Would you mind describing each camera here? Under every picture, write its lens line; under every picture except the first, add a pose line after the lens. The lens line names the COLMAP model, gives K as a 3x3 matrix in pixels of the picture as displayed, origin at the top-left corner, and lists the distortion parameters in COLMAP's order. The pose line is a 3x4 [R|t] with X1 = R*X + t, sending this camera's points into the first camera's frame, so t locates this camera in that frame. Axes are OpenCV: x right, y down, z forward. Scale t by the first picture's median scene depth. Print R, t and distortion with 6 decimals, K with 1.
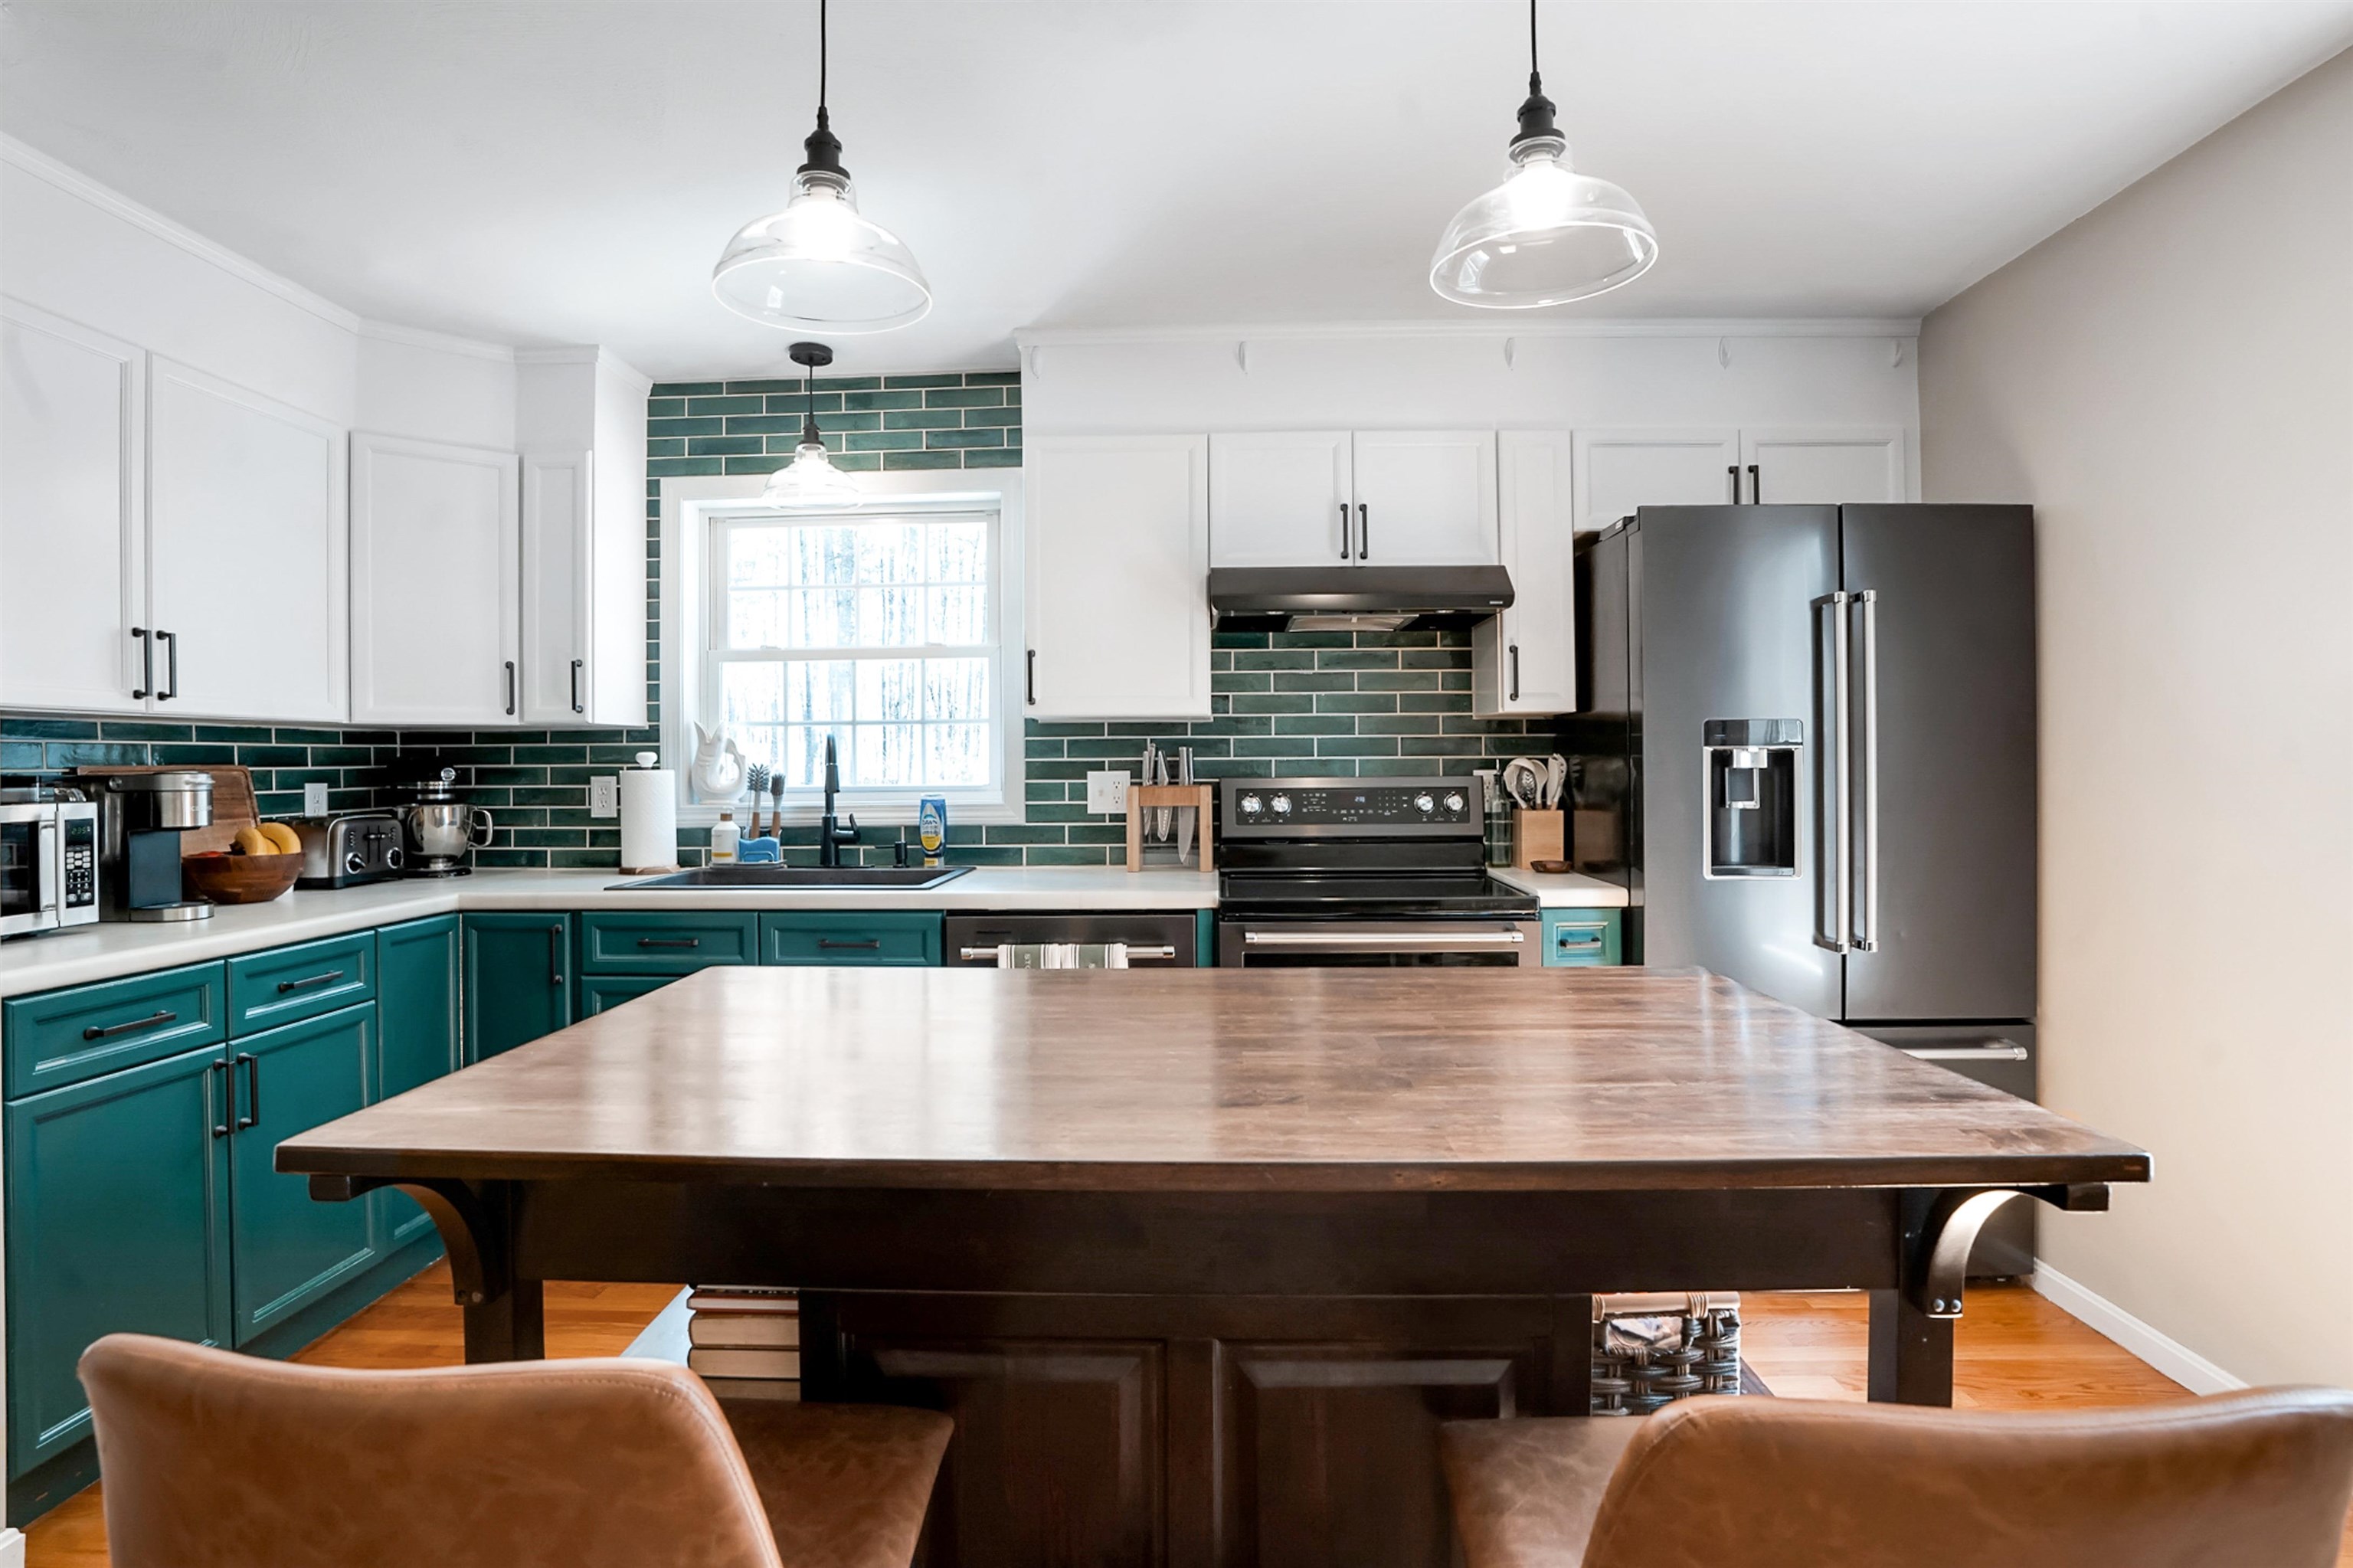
lens RADIAL K [[1148.8, 0, 1173.3], [0, 1148.8, 764.5], [0, 0, 1]] dist [-0.071752, 0.030873]
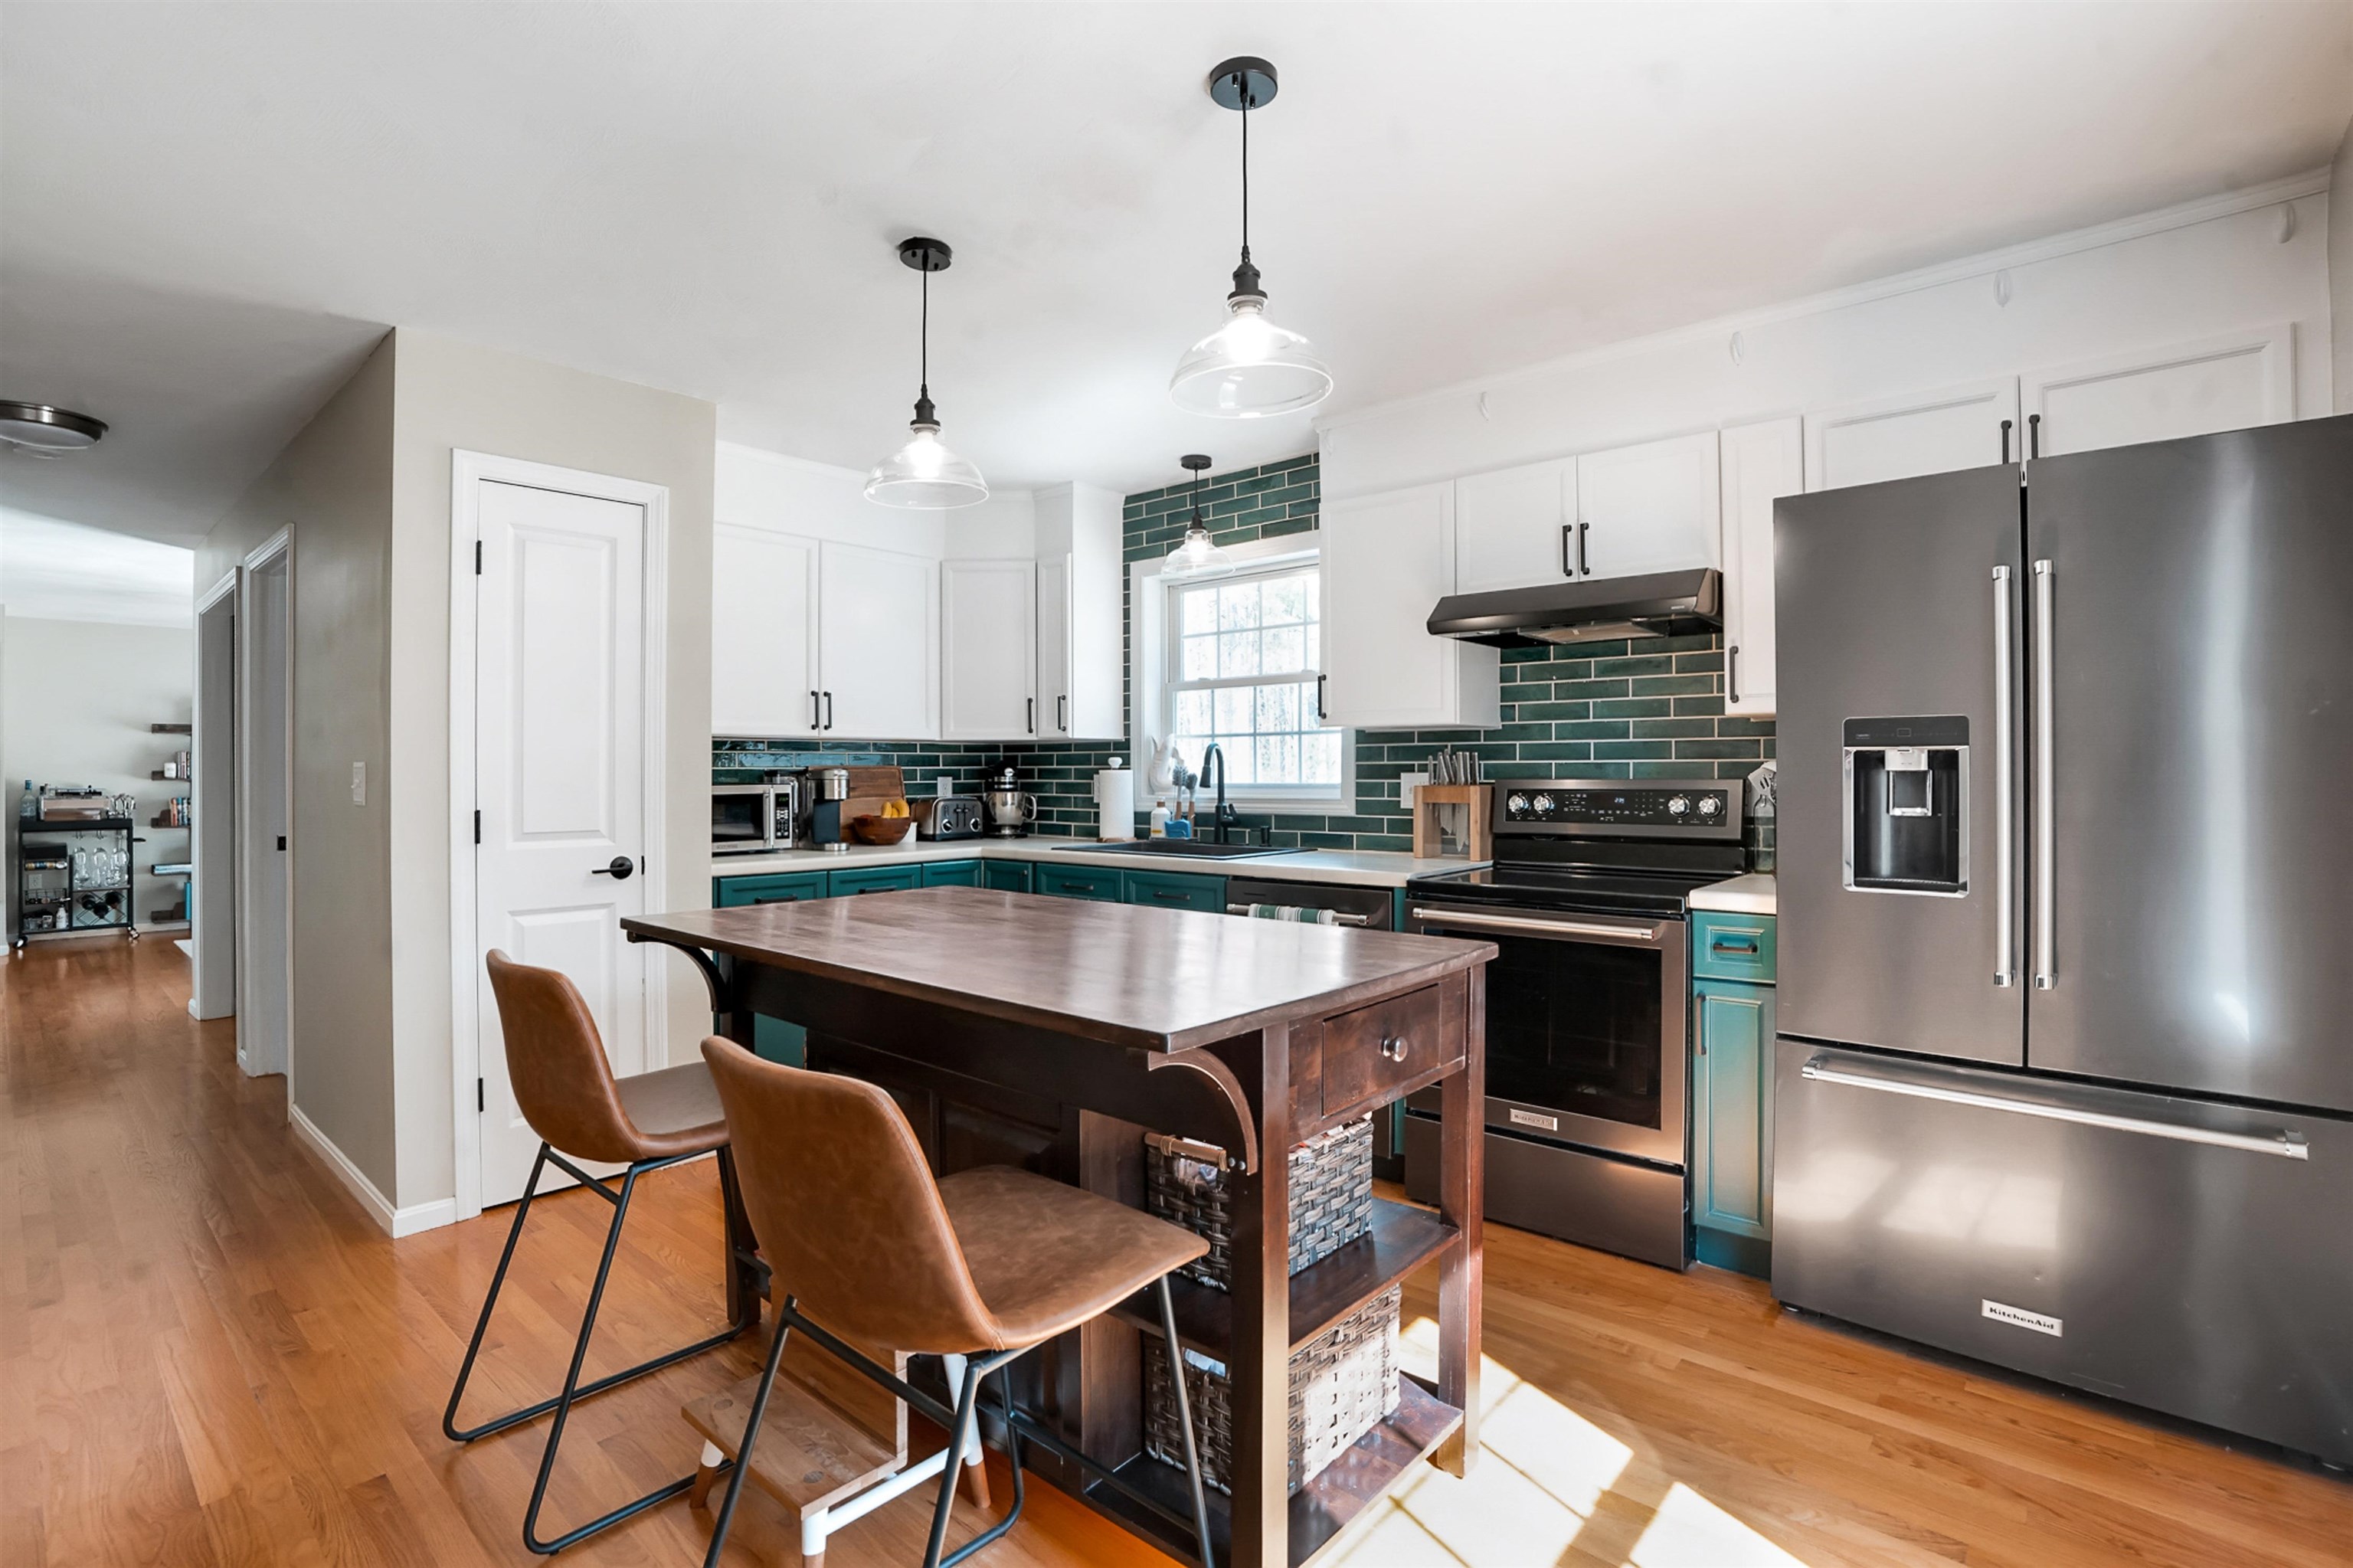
lens RADIAL K [[1100.7, 0, 1176.1], [0, 1100.7, 760.1], [0, 0, 1]] dist [-0.056414, 0.000266]
pose [[0.776656, -0.001524, -0.629923, 0.478780], [-0.003788, 0.999968, -0.007090, 0.001990], [0.629913, 0.007893, 0.776625, -0.027512]]
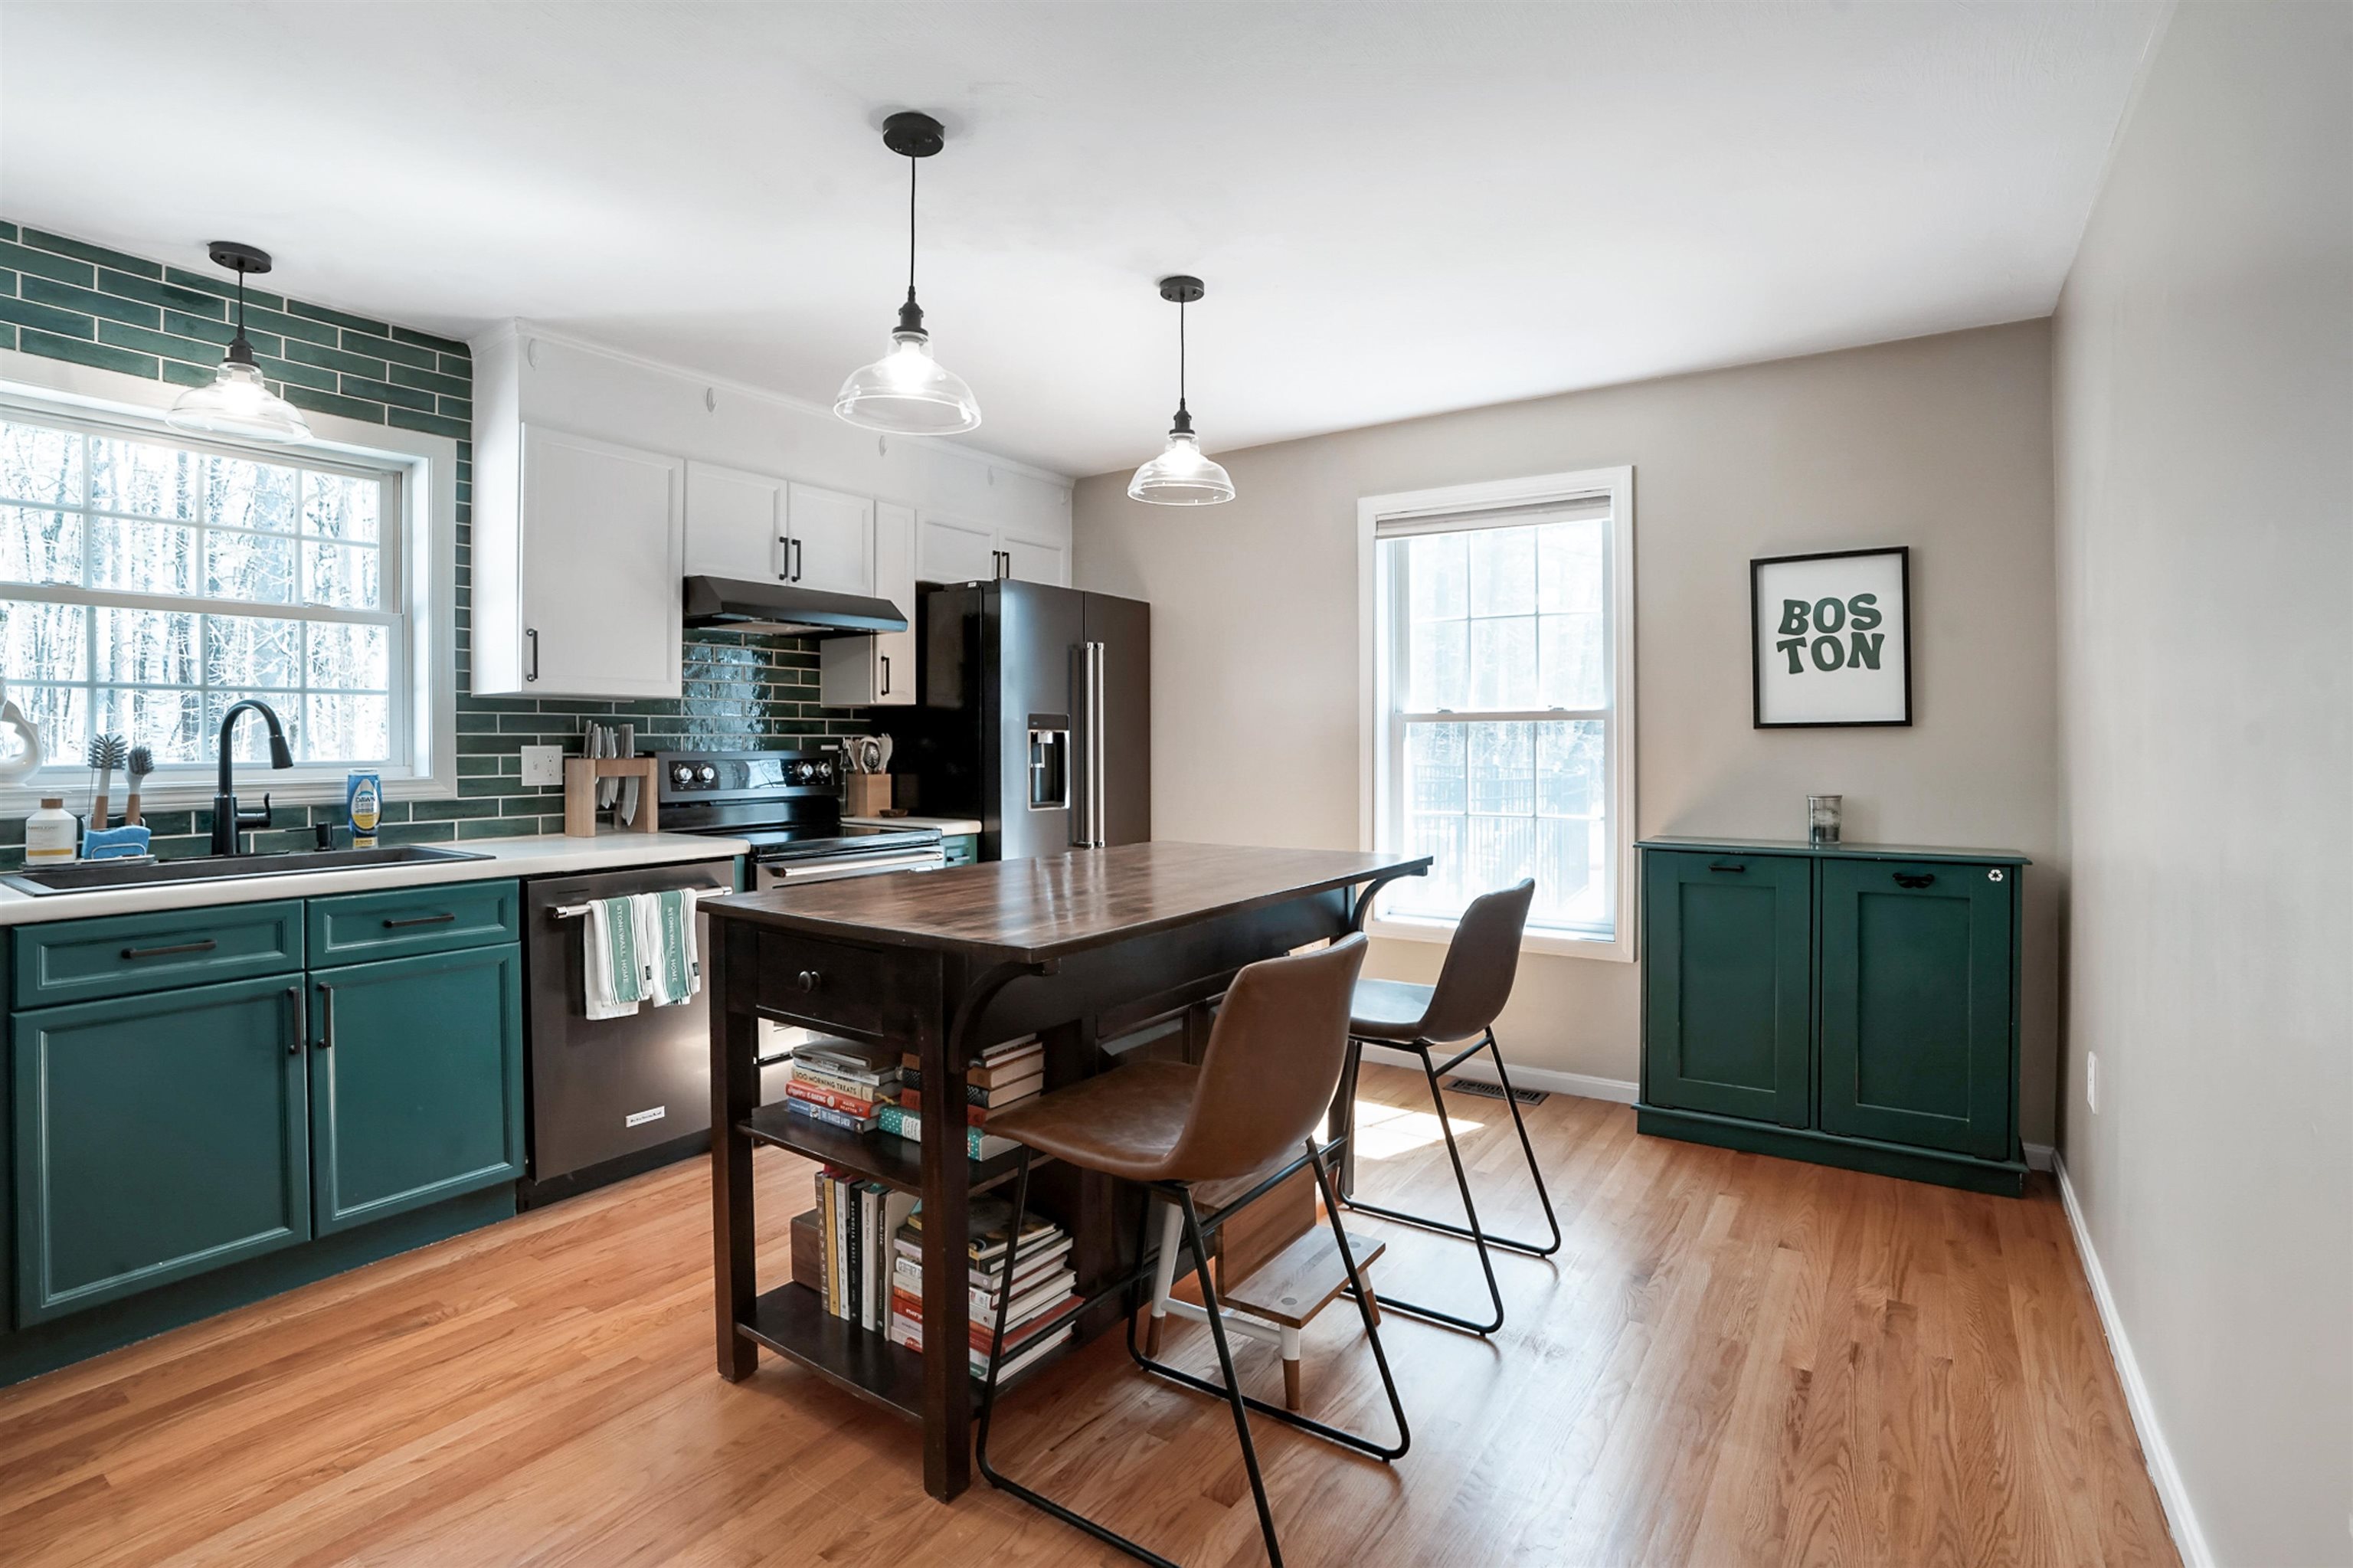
lens RADIAL K [[1106.4, 0, 1177.8], [0, 1106.4, 745.1], [0, 0, 1]] dist [-0.068452, 0.026187]
pose [[0.532494, 0.004175, 0.846423, -0.614079], [0.001472, 0.999982, -0.005859, 0.012604], [-0.846432, 0.004365, 0.532478, -0.027370]]
